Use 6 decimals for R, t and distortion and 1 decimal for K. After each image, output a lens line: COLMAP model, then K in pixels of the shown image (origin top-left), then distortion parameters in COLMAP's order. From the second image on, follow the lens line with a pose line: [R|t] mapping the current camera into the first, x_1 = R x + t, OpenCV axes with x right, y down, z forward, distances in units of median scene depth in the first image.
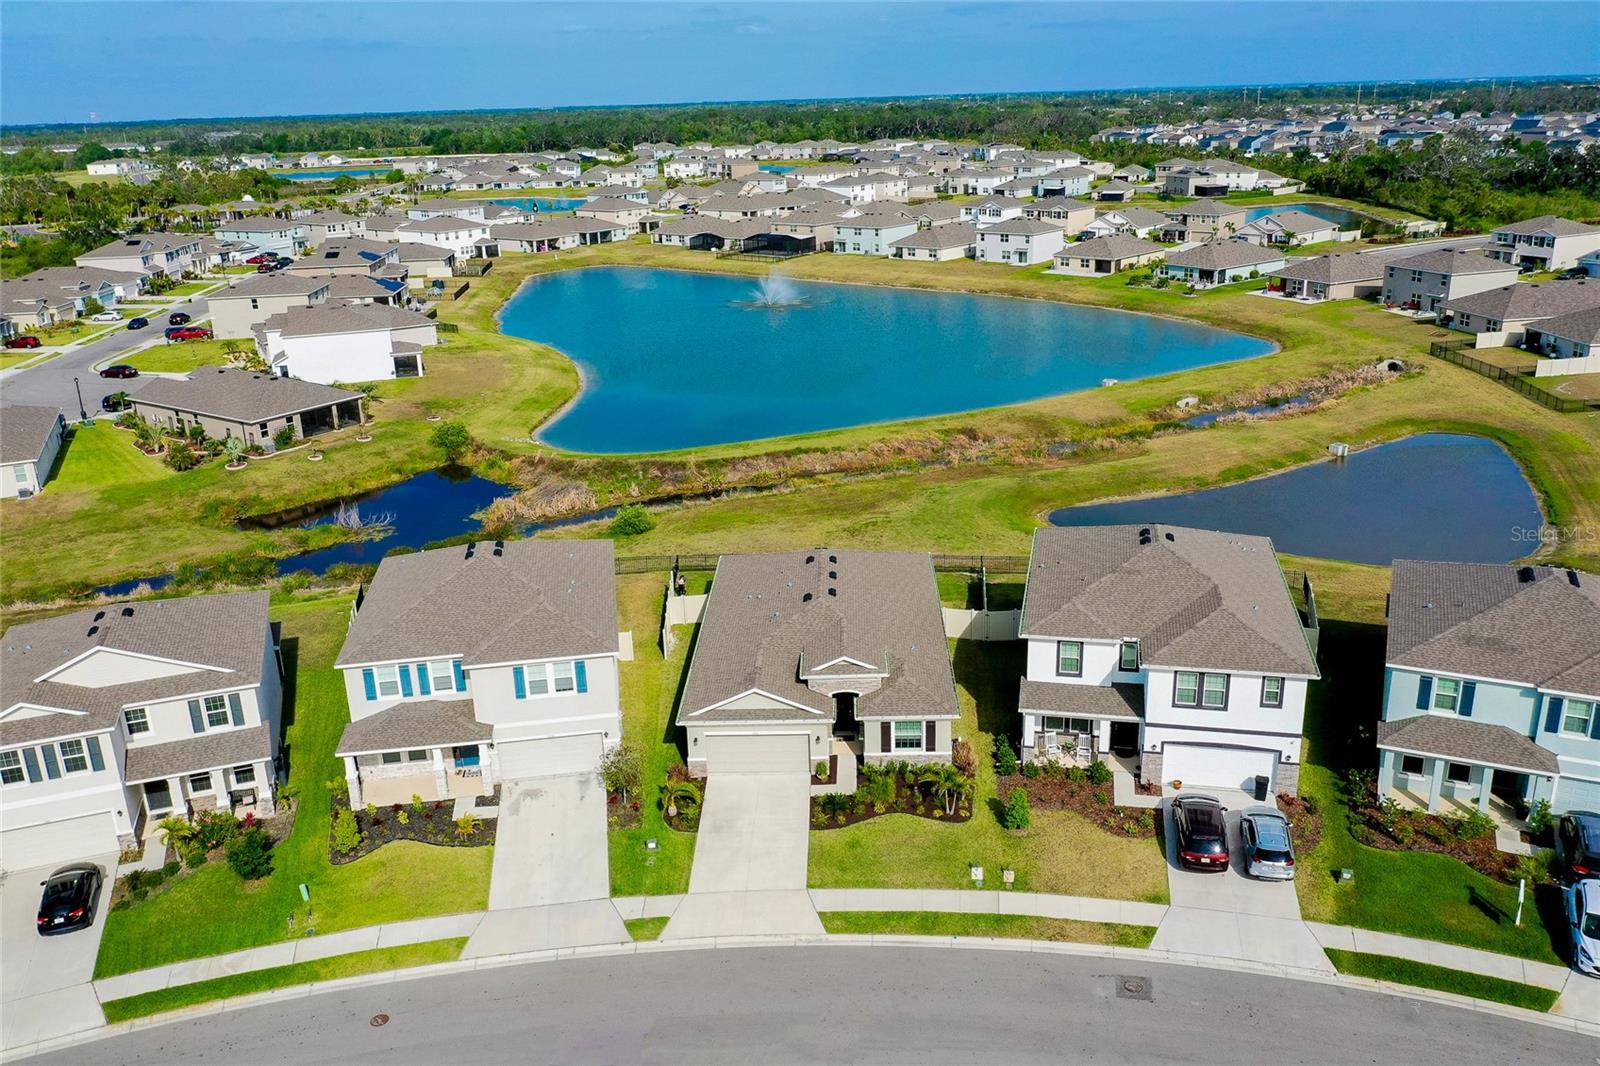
lens RADIAL K [[1269.1, 0, 800.0], [0, 1269.1, 533.0], [0, 0, 1]] dist [-0.004228, 0.002324]
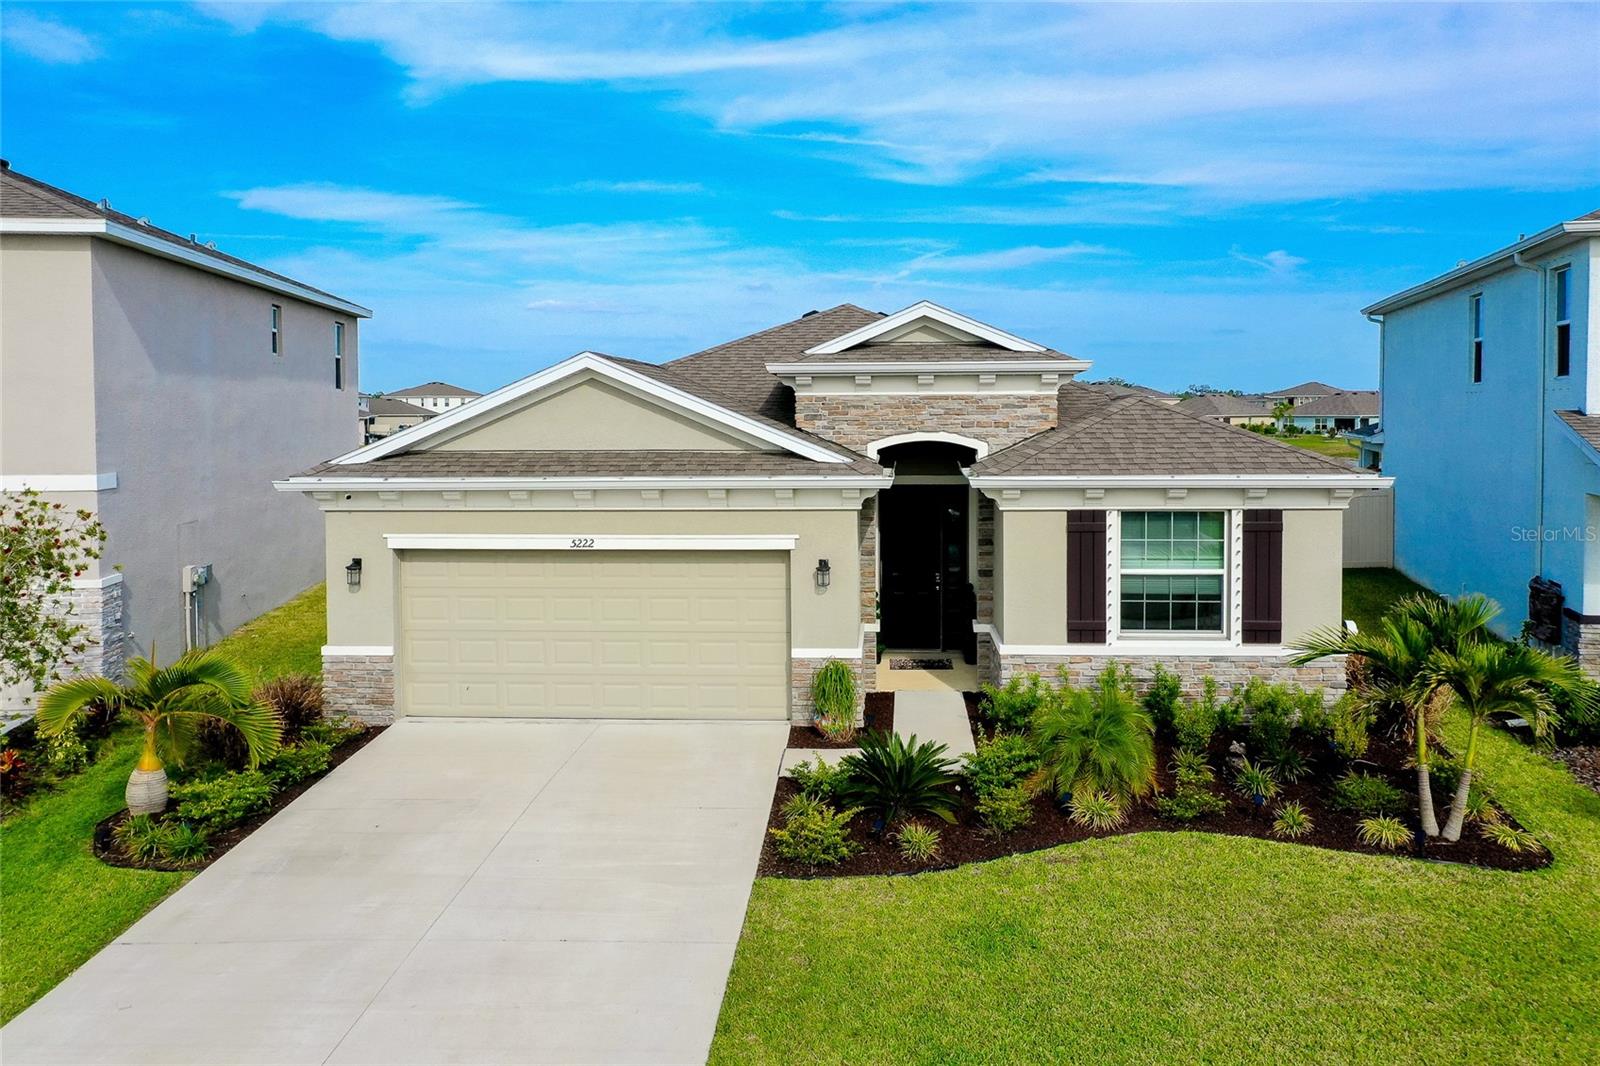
lens RADIAL K [[1287.6, 0, 815.3], [0, 1287.6, 460.6], [0, 0, 1]] dist [-0.000005, 0.001206]
pose [[0.999267, 0.030143, -0.023617, 0.007652], [-0.035672, 0.956999, -0.287889, 0.090767], [0.013923, 0.288520, 0.957373, 0.312559]]
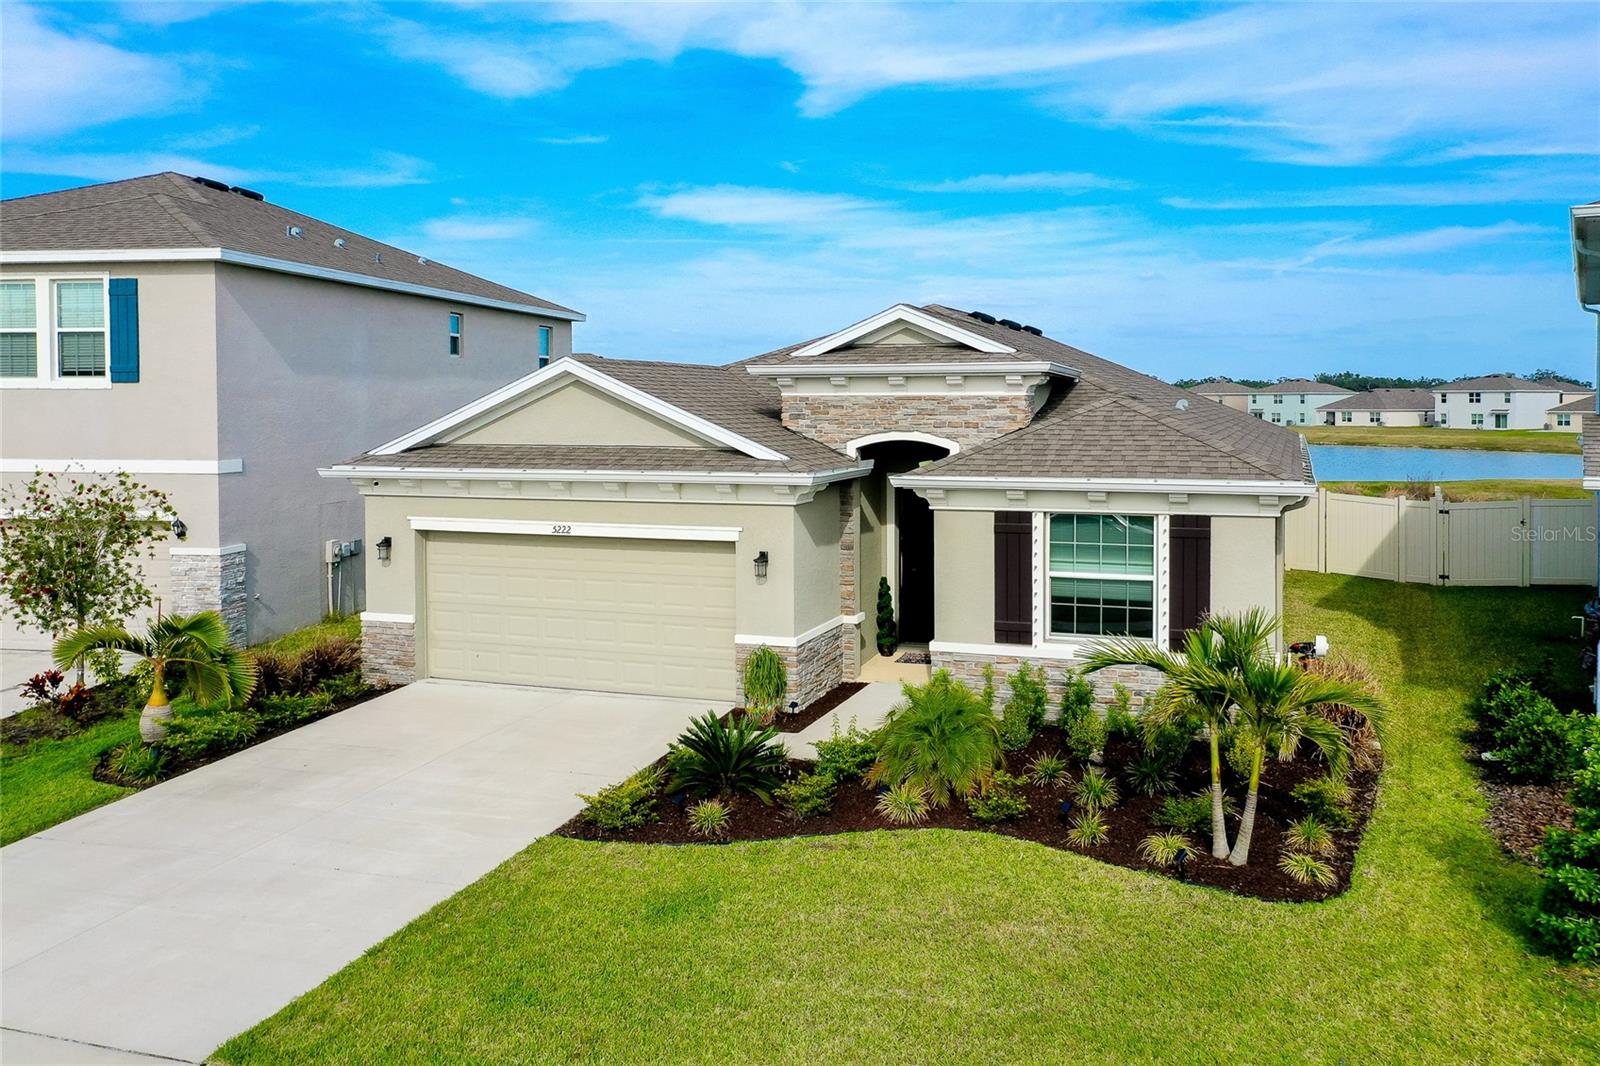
lens RADIAL K [[1291.3, 0, 866.2], [0, 1291.3, 436.3], [0, 0, 1]] dist [-0.000535, 0.003280]
pose [[0.958556, 0.040611, -0.281996, 0.047216], [-0.122651, 0.952196, -0.279785, 0.088740], [0.257153, 0.302777, 0.917714, 0.312528]]
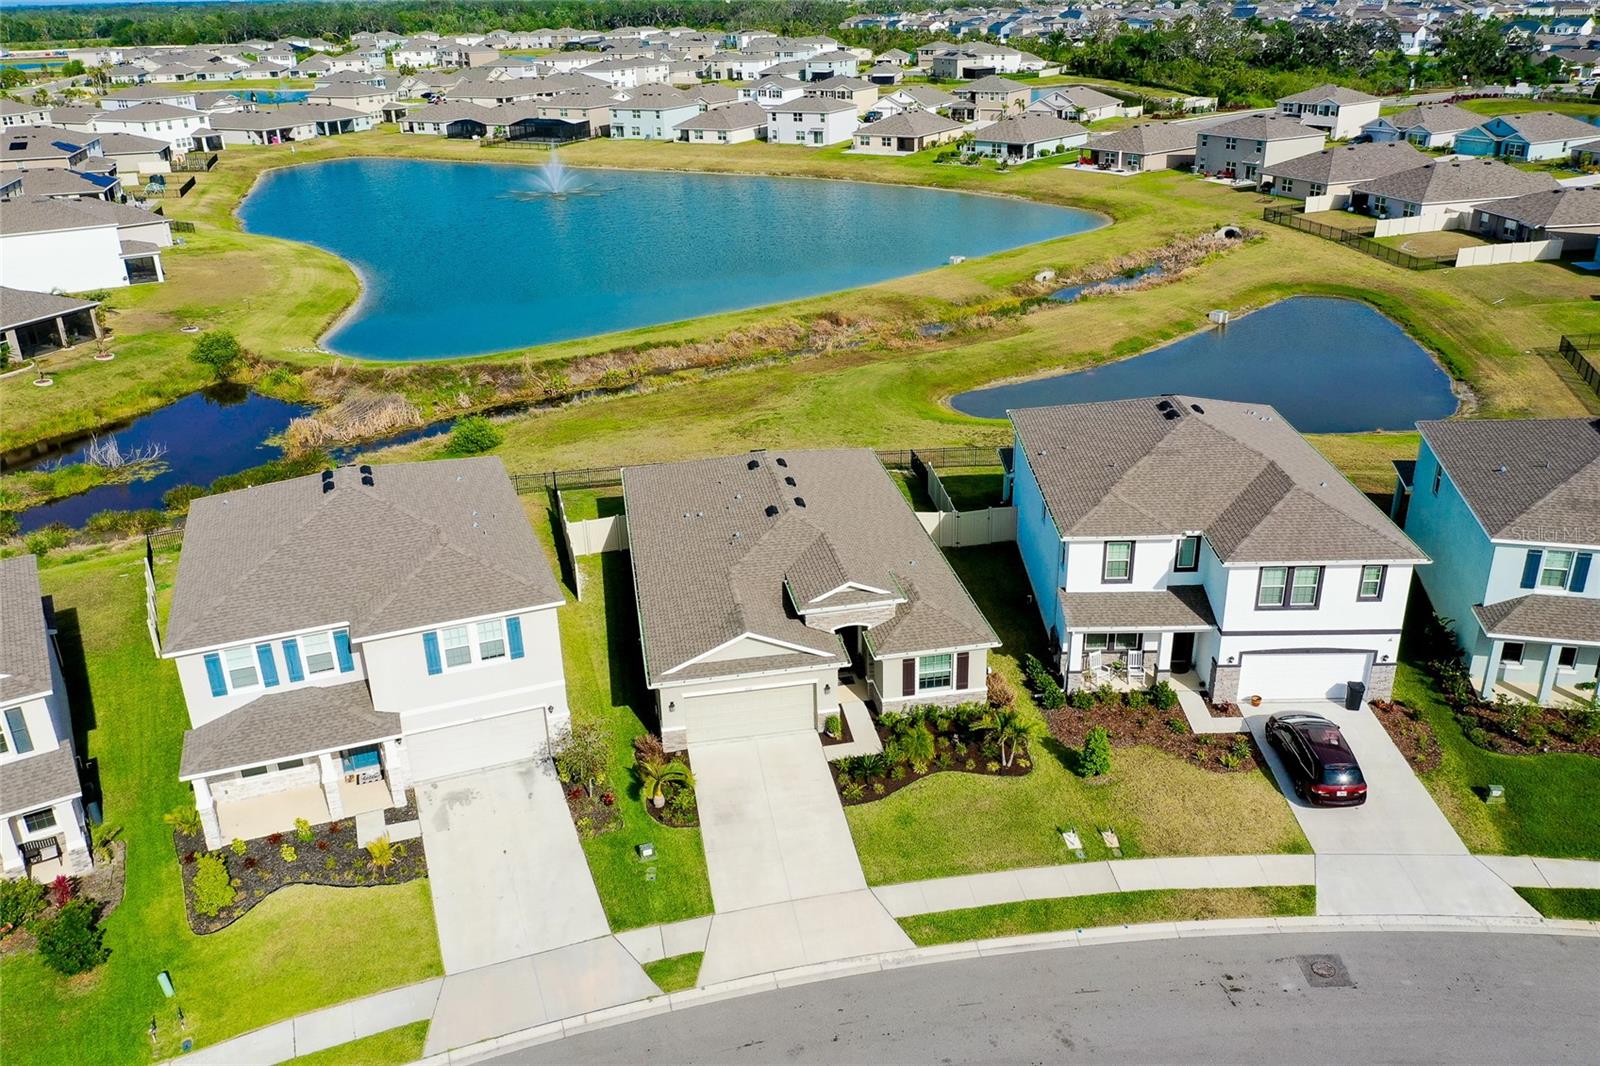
lens RADIAL K [[1261.3, 0, 802.0], [0, 1261.3, 535.5], [0, 0, 1]] dist [-0.000212, 0.000795]
pose [[0.978919, -0.075697, 0.189702, -0.060157], [0.061227, 0.994830, 0.081020, 0.001254], [-0.194854, -0.067697, 0.978493, 0.100799]]
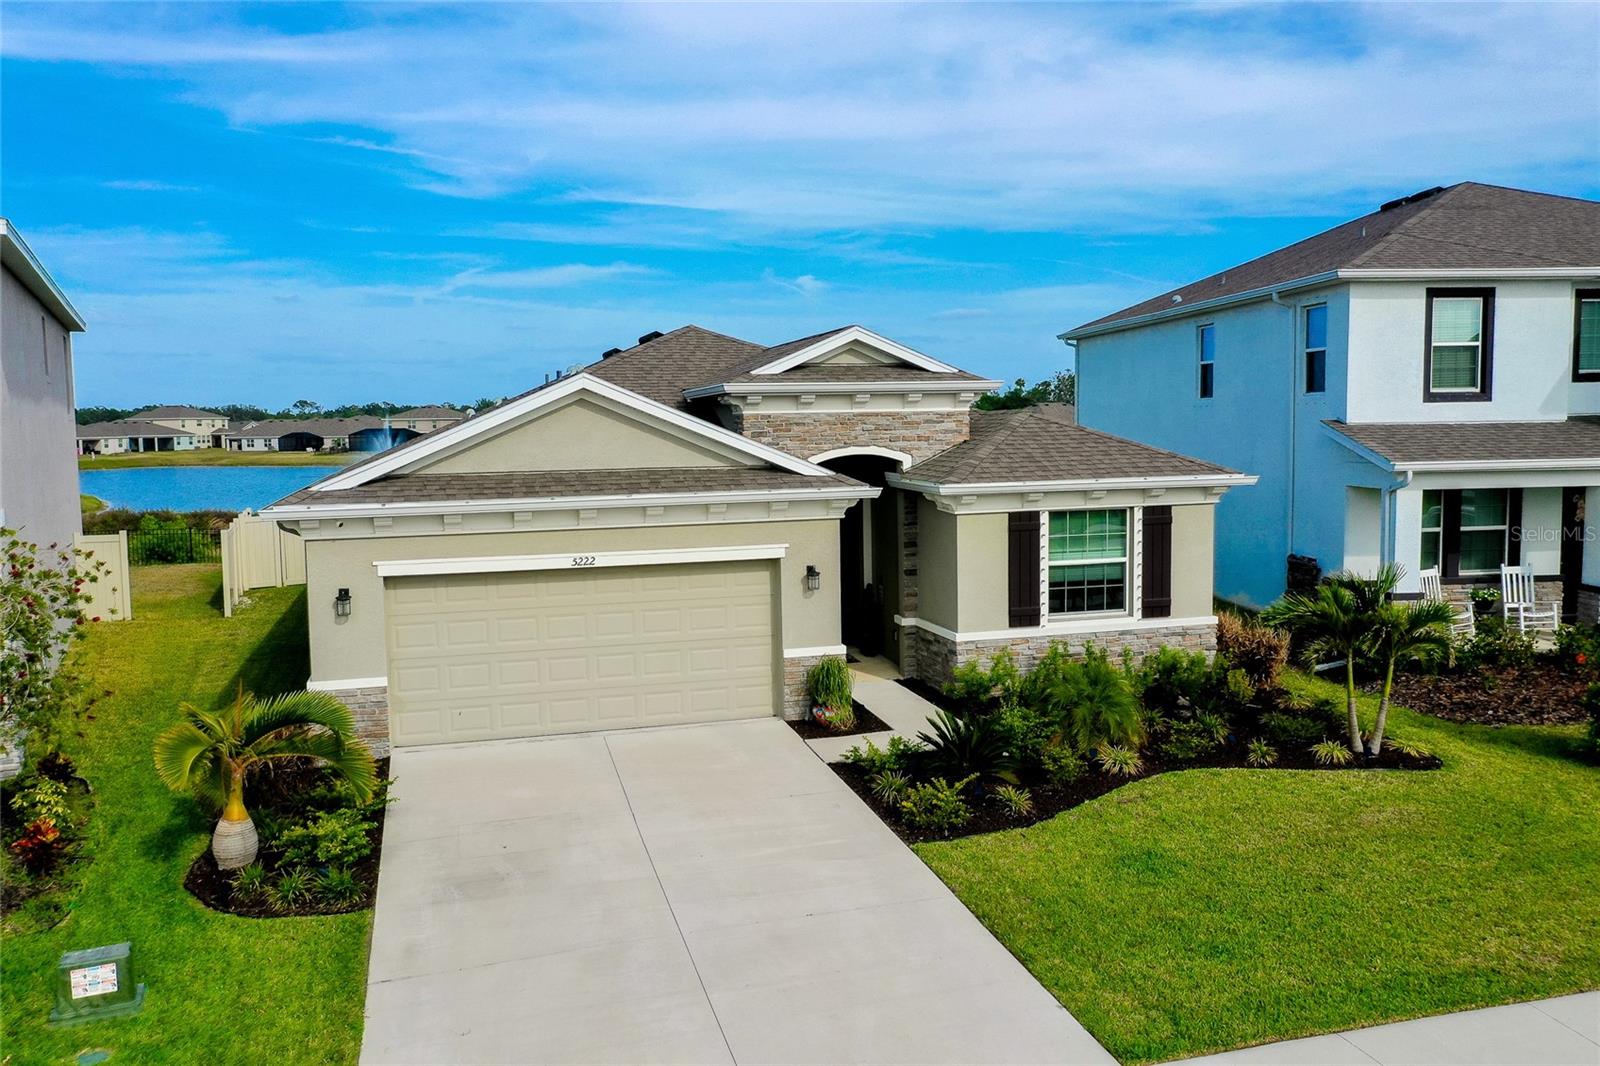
lens RADIAL K [[1261.3, 0, 802.0], [0, 1261.3, 535.5], [0, 0, 1]] dist [-0.000212, 0.000795]
pose [[0.951536, -0.009962, 0.307376, -0.030487], [0.085881, 0.968321, -0.234476, 0.091755], [-0.295303, 0.249510, 0.922248, 0.312219]]
